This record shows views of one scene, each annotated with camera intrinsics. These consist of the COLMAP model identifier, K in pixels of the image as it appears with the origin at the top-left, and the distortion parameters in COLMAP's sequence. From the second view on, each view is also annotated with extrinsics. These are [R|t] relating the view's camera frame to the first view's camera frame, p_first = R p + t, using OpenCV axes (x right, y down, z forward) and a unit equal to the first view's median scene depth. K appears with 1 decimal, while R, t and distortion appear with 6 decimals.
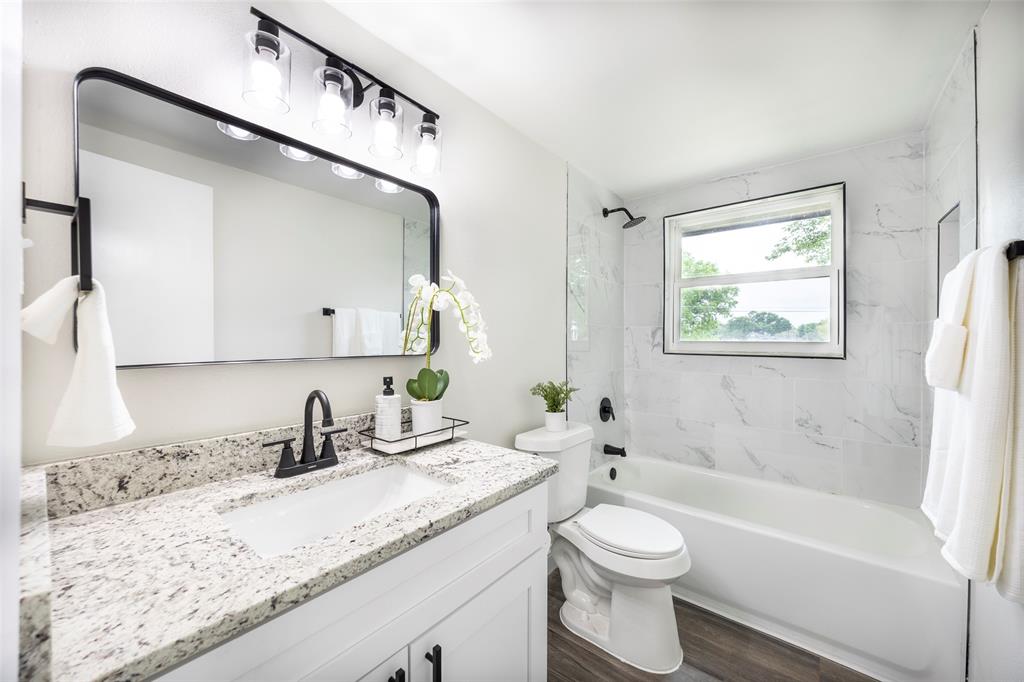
lens RADIAL K [[389.3, 0, 509.5], [0, 389.3, 337.4], [0, 0, 1]] dist [-0.000926, -0.000123]
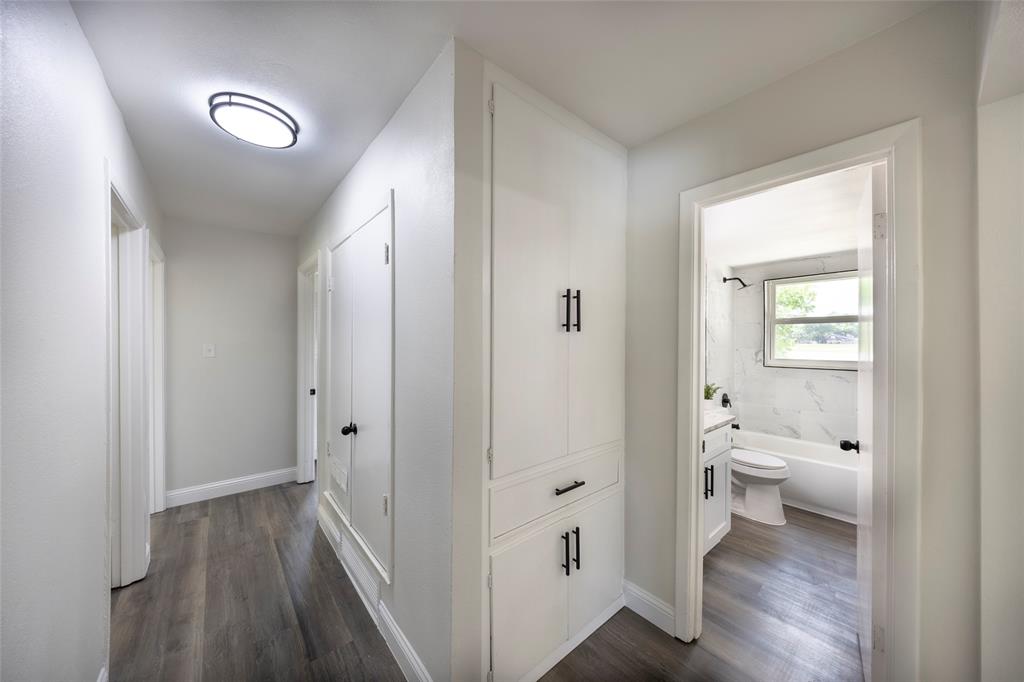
lens RADIAL K [[359.0, 0, 514.0], [0, 359.0, 338.2], [0, 0, 1]] dist [0.000834, 0.000003]
pose [[0.986020, -0.001982, -0.166614, -0.385767], [0.001843, 0.999998, -0.000991, -0.078143], [0.166615, 0.000670, 0.986022, -0.651218]]
